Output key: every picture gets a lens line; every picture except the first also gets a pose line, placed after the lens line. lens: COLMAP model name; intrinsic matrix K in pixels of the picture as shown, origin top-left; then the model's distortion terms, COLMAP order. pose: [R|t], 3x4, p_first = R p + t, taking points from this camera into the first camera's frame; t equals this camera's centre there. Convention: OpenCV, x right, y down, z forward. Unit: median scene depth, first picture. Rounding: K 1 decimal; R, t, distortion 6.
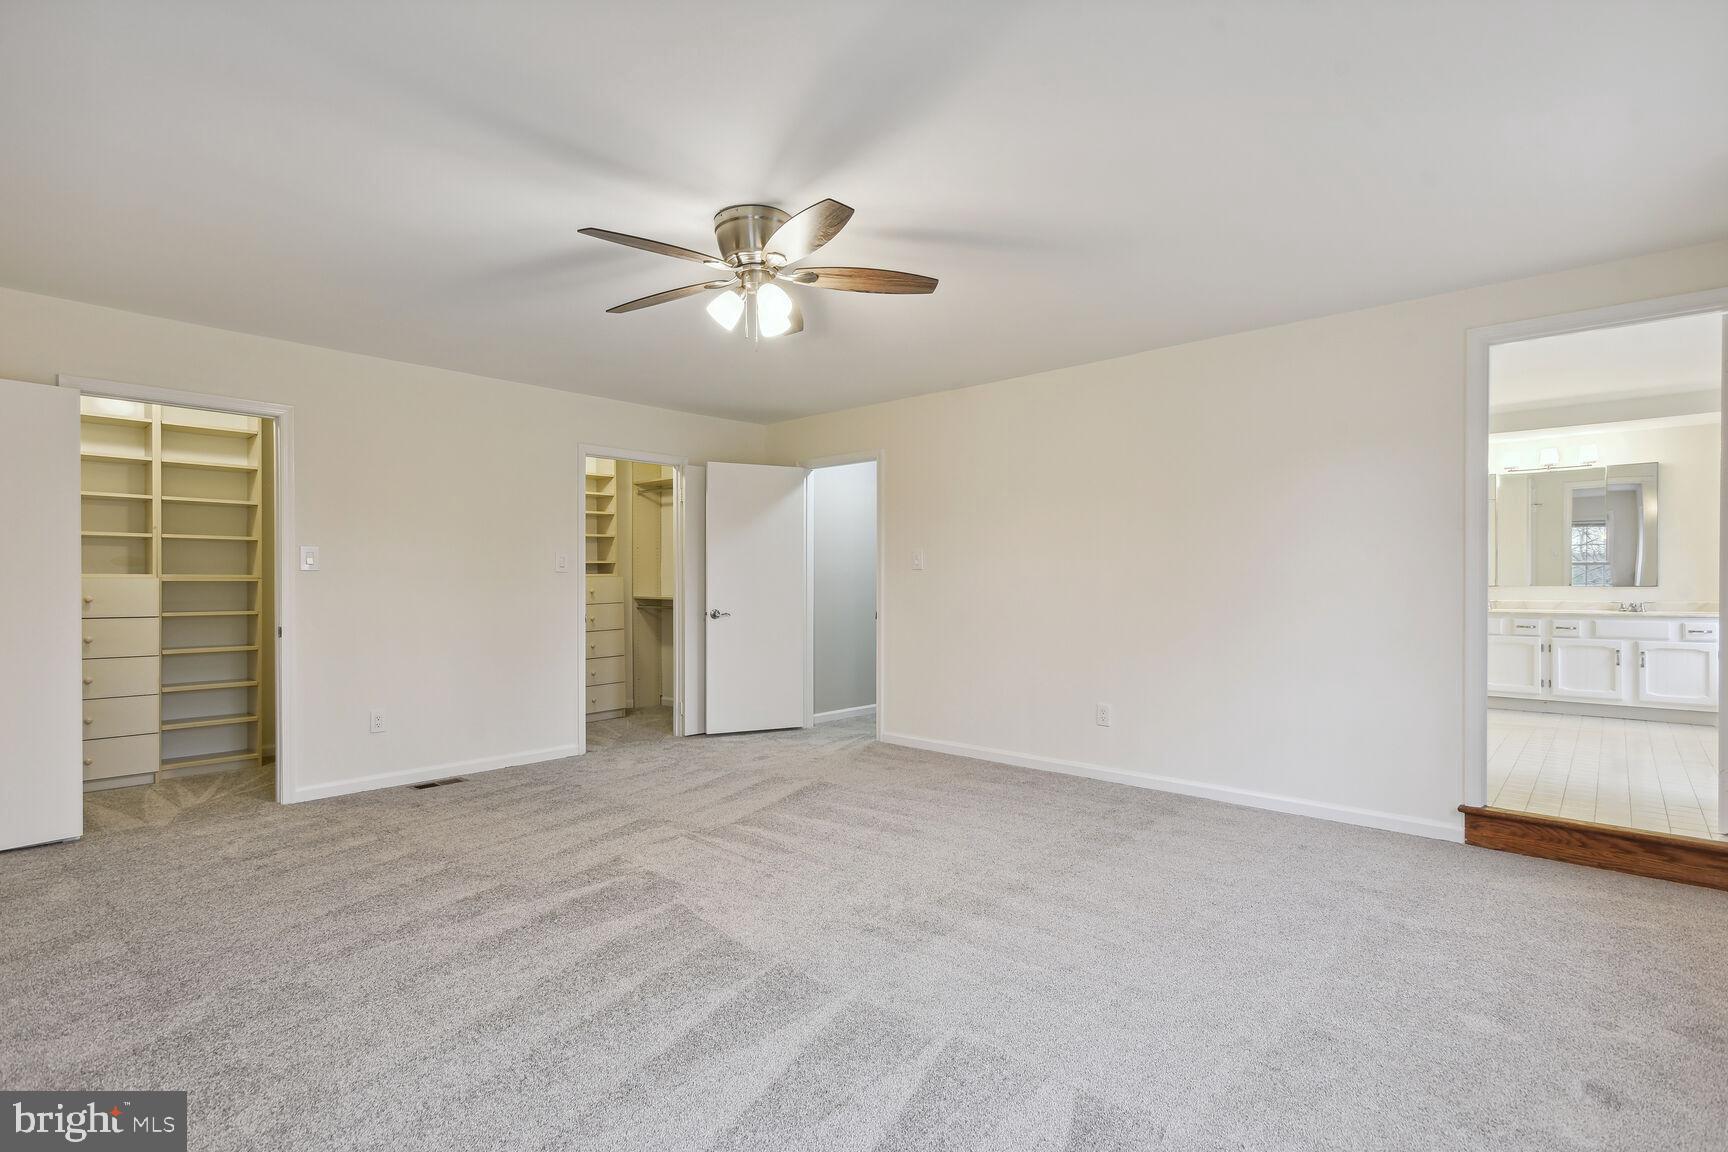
lens RADIAL K [[837.8, 0, 858.0], [0, 837.8, 581.4], [0, 0, 1]] dist [0.003218, 0.000587]
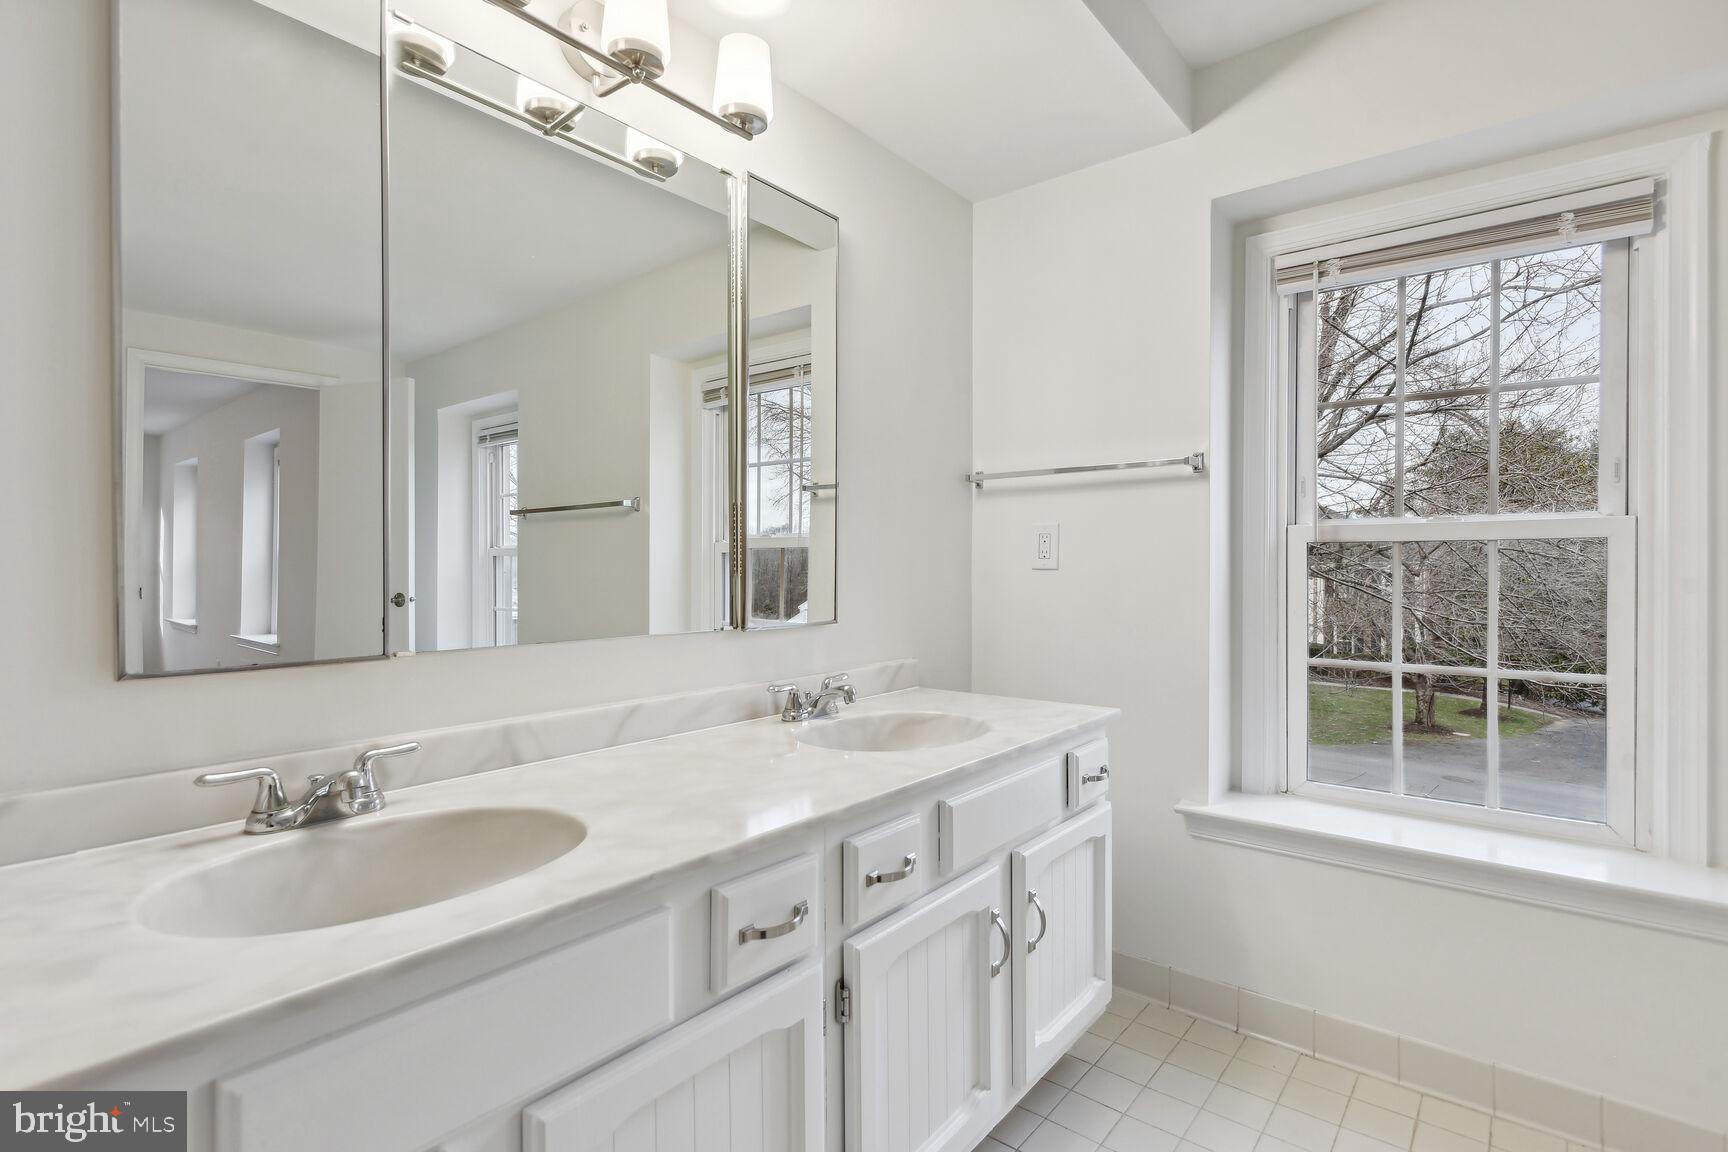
lens RADIAL K [[848.8, 0, 866.8], [0, 848.8, 571.3], [0, 0, 1]] dist [0.002963, 0.001124]
pose [[-0.080701, -0.002138, 0.996736, 0.657631], [0.000166, 0.999998, 0.002159, -0.014285], [-0.996738, 0.000340, -0.080700, 1.035540]]
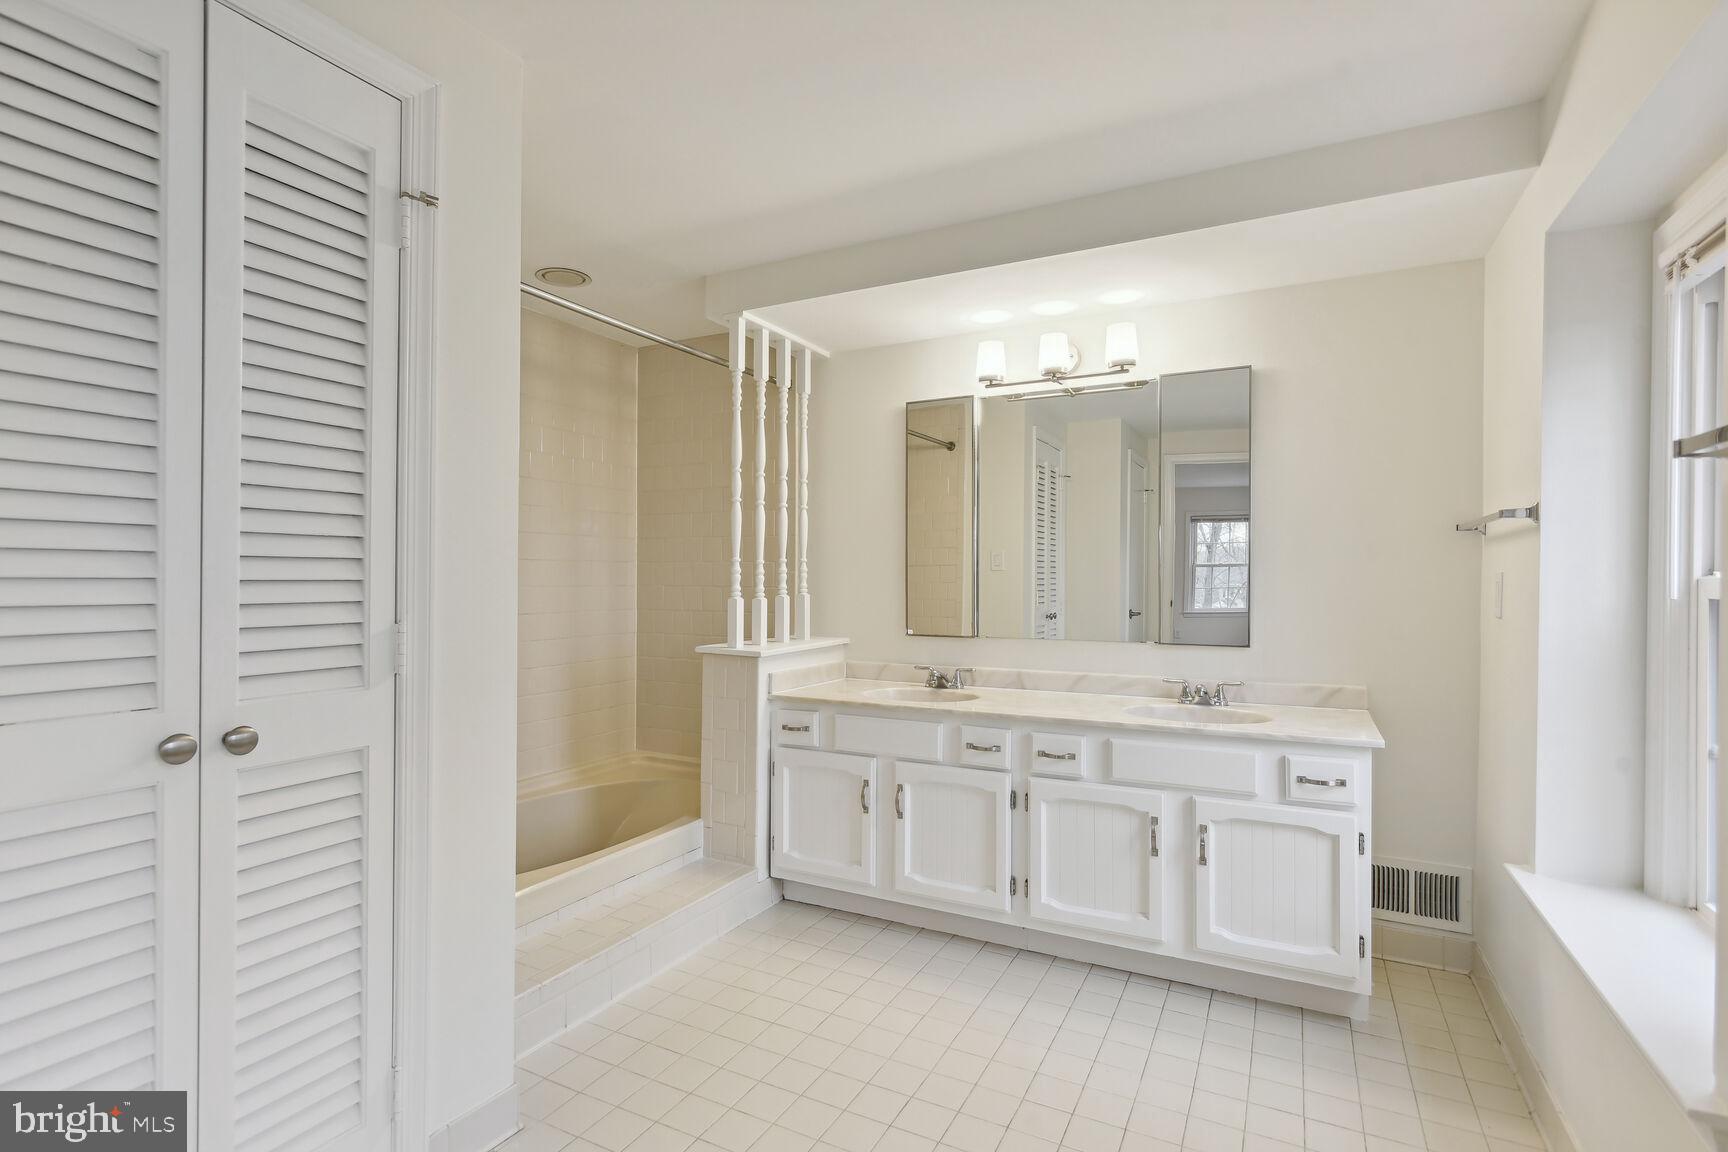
lens RADIAL K [[837.8, 0, 858.0], [0, 837.8, 581.4], [0, 0, 1]] dist [0.003218, 0.000587]
pose [[0.964981, 0.007867, 0.262203, 0.653322], [-0.007028, 0.999967, -0.004137, -0.026480], [-0.262227, 0.002150, 0.965004, 0.643079]]
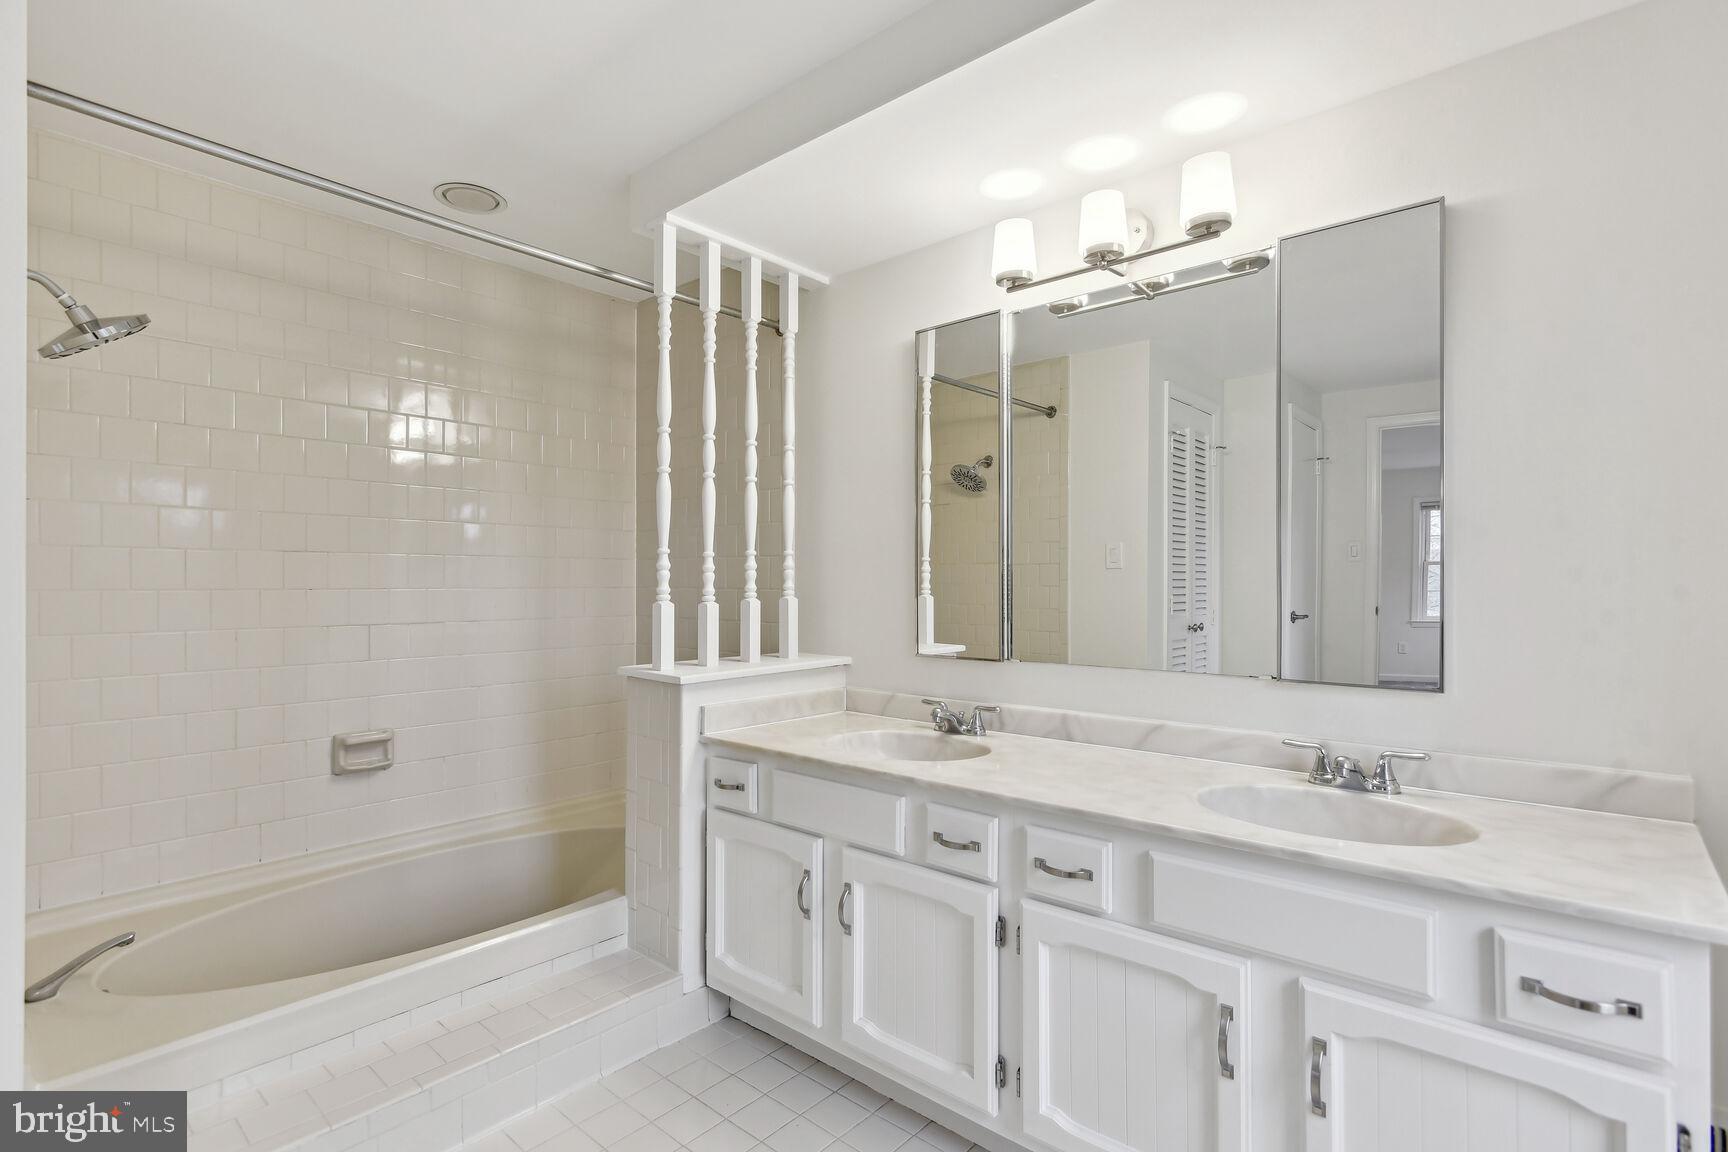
lens RADIAL K [[829.4, 0, 861.3], [0, 829.4, 583.7], [0, 0, 1]] dist [0.002198, -0.000018]
pose [[0.999547, 0.006291, 0.029431, 0.789442], [-0.006109, 0.999962, -0.006258, -0.024876], [-0.029469, 0.006075, 0.999547, 0.774236]]
